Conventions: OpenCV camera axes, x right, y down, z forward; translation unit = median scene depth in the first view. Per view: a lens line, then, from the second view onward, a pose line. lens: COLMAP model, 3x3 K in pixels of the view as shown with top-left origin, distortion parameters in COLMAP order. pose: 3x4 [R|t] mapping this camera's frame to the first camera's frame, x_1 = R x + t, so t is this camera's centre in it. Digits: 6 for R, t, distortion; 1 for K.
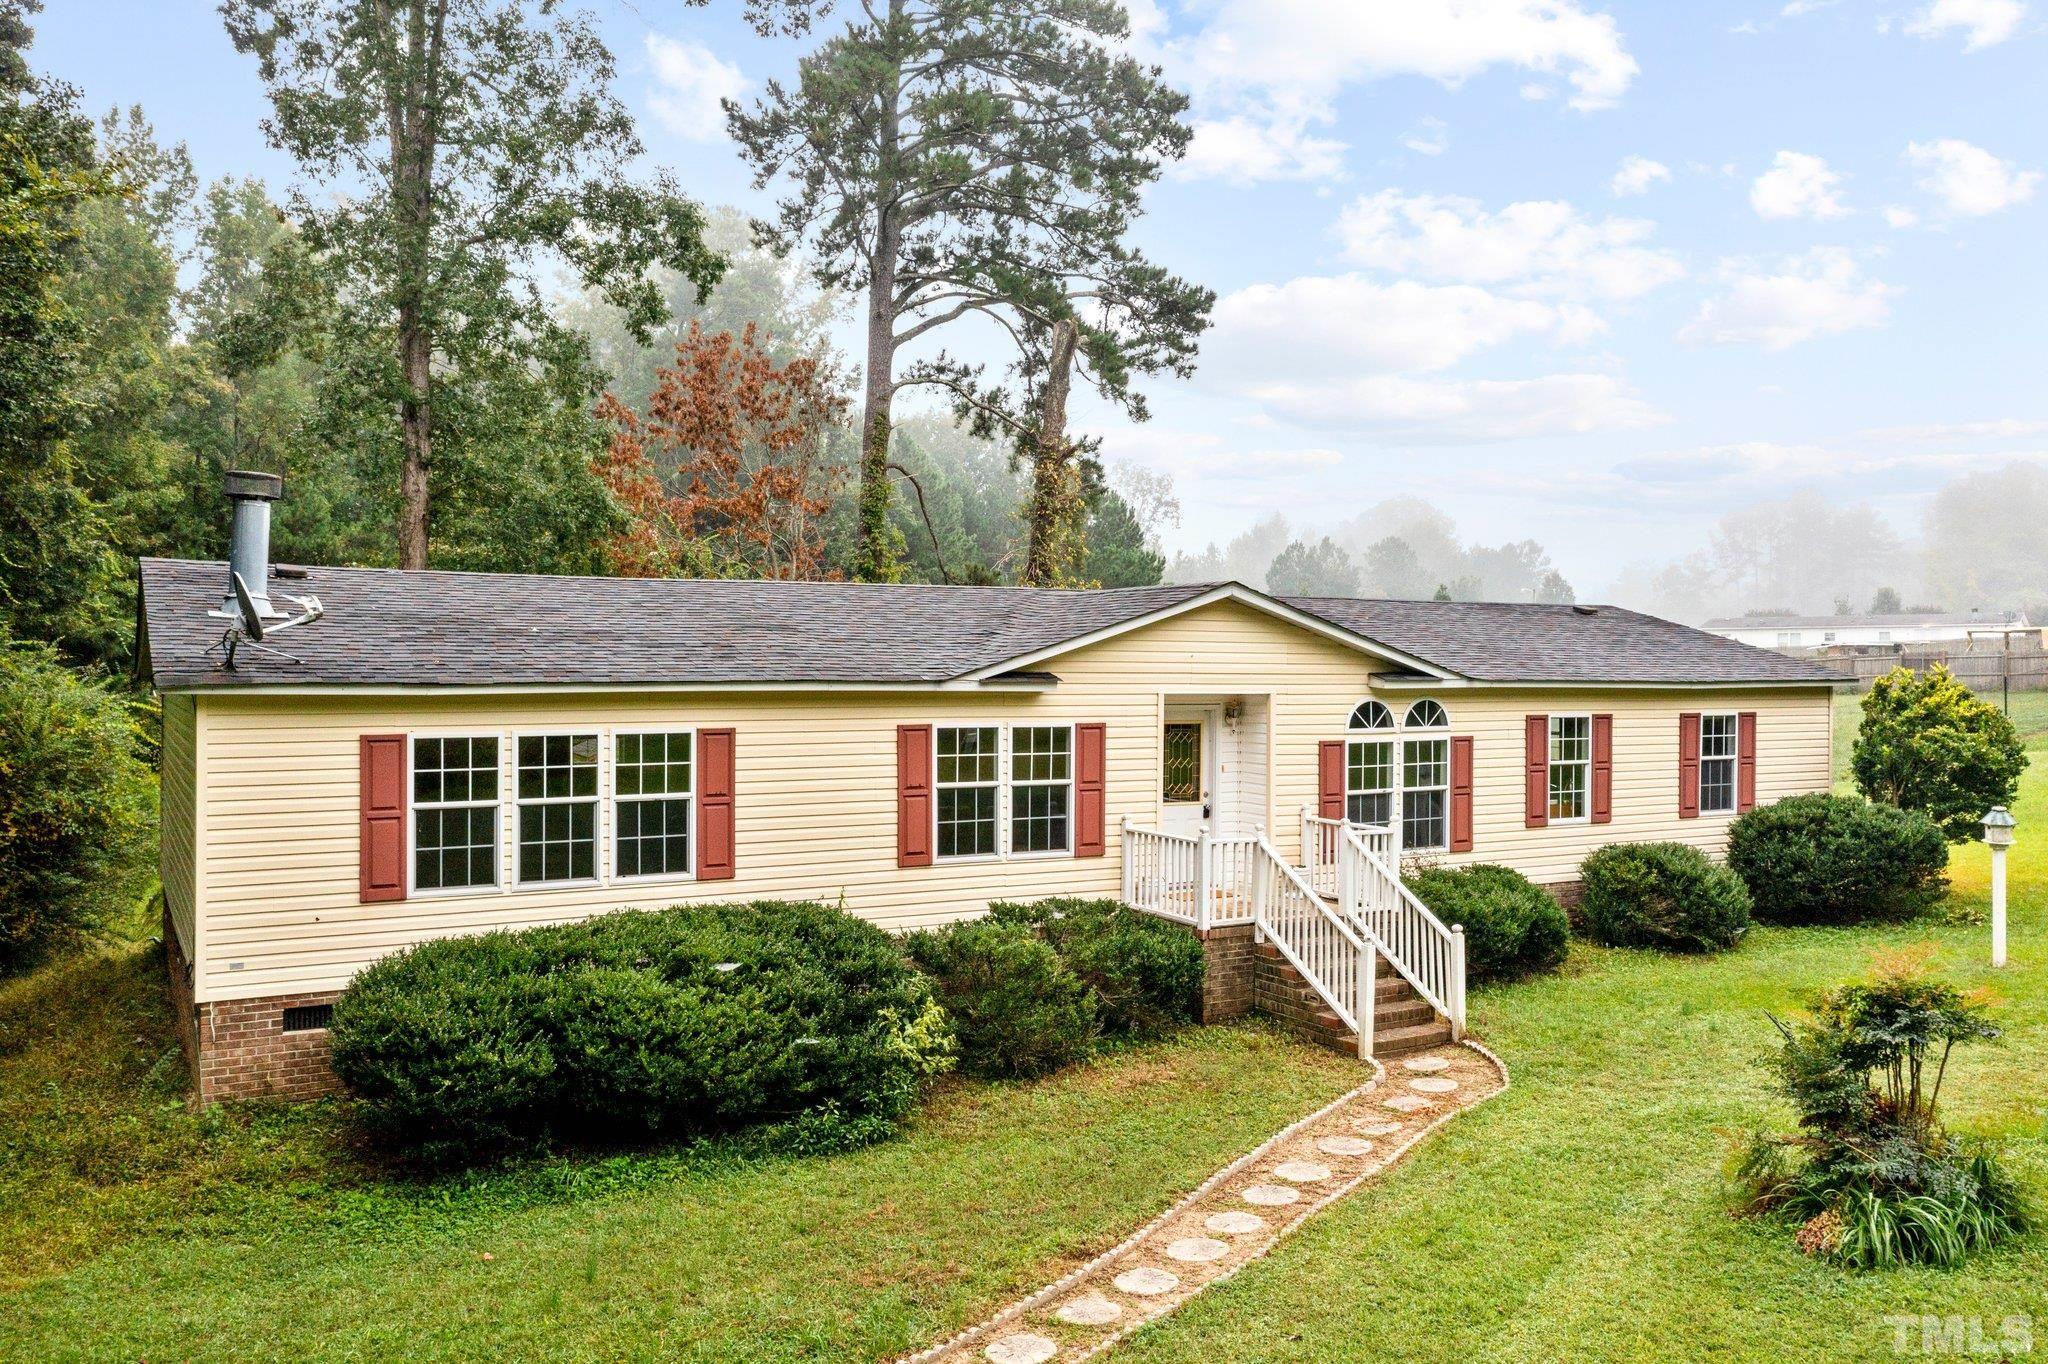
lens RADIAL K [[1630.8, 0, 1037.5], [0, 1630.8, 671.8], [0, 0, 1]] dist [-0.008431, 0.011257]
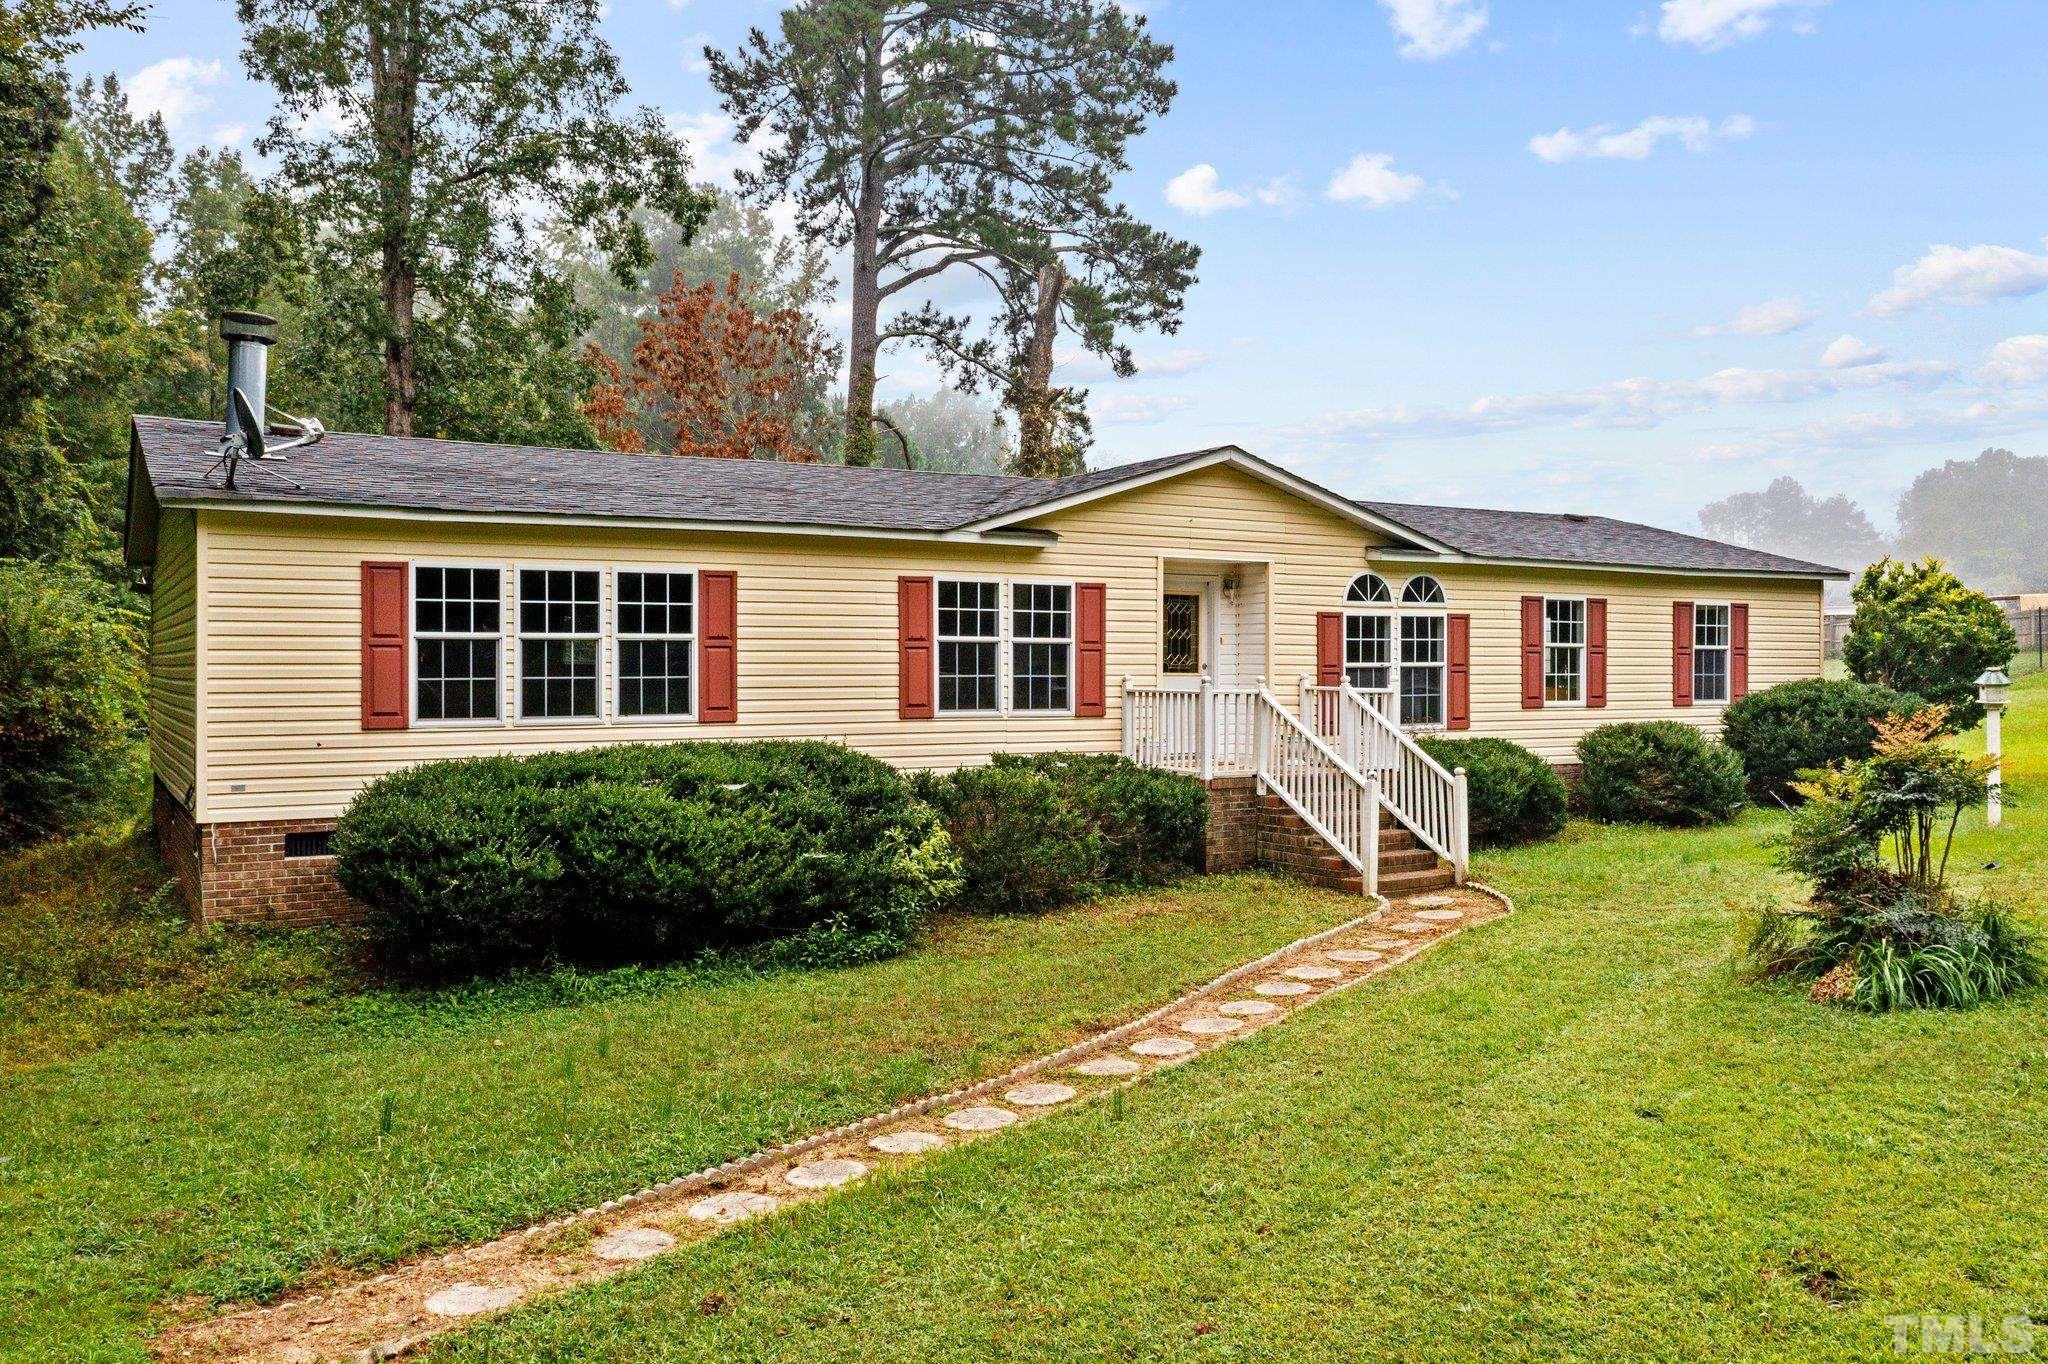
lens RADIAL K [[1630.8, 0, 1038.3], [0, 1630.8, 678.2], [0, 0, 1]] dist [-0.008431, 0.011257]
pose [[0.999902, -0.004950, 0.013085, -0.011714], [0.004927, 0.999986, 0.001789, 0.079743], [-0.013094, -0.001725, 0.999913, 0.001176]]
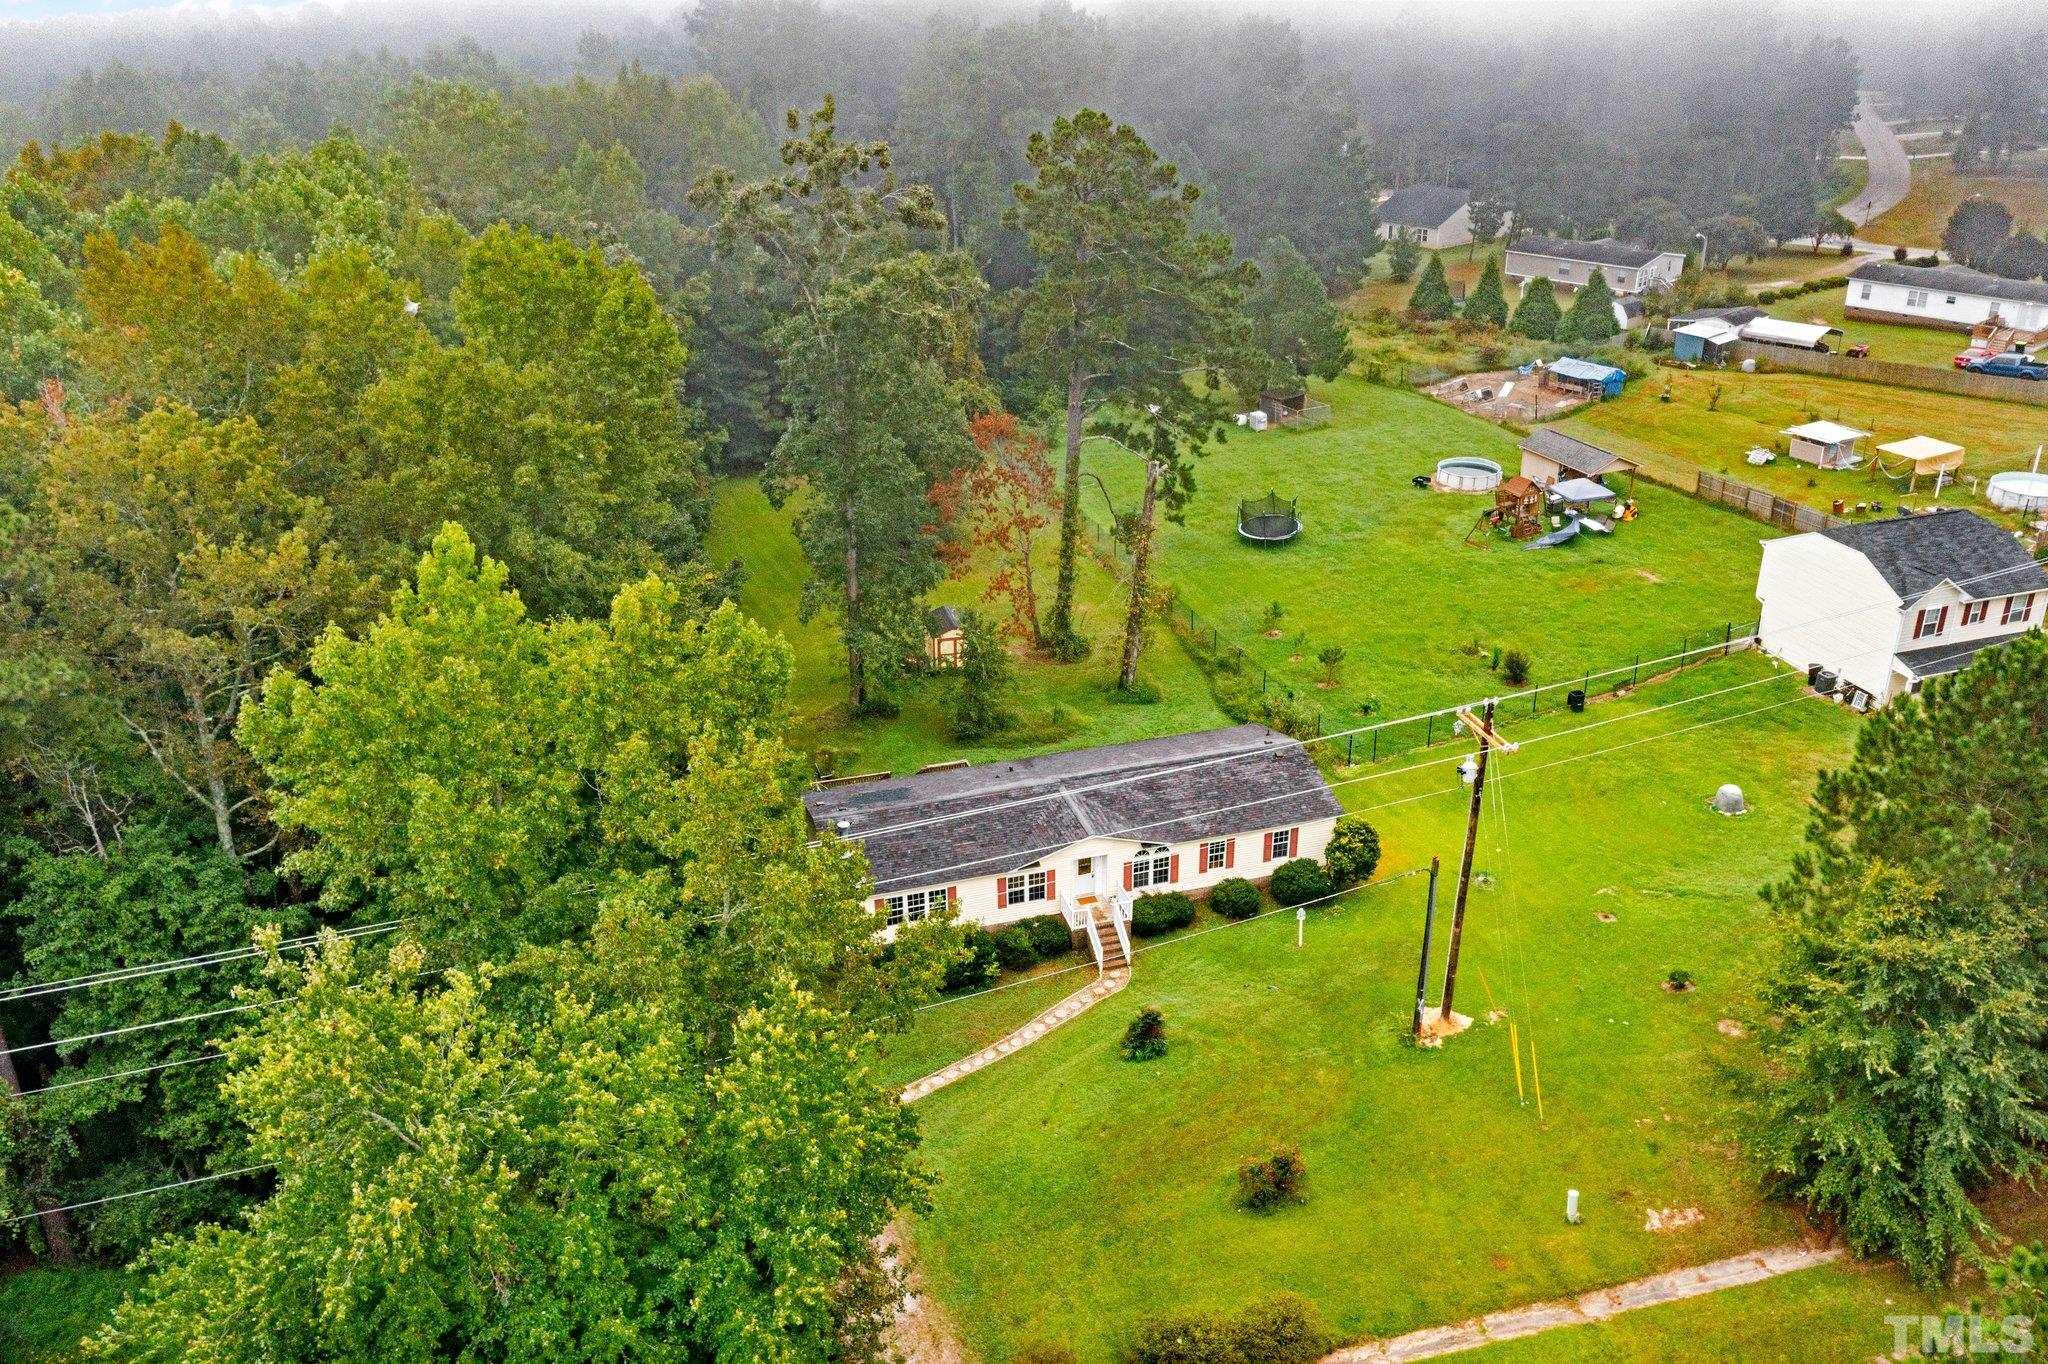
lens RADIAL K [[1630.8, 0, 1027.0], [0, 1630.8, 684.0], [0, 0, 1]] dist [-0.008431, 0.011257]
pose [[0.974118, 0.080732, -0.211130, 0.675995], [0.015081, 0.908750, 0.417069, -1.765998], [0.225535, -0.409459, 0.884012, -1.986726]]
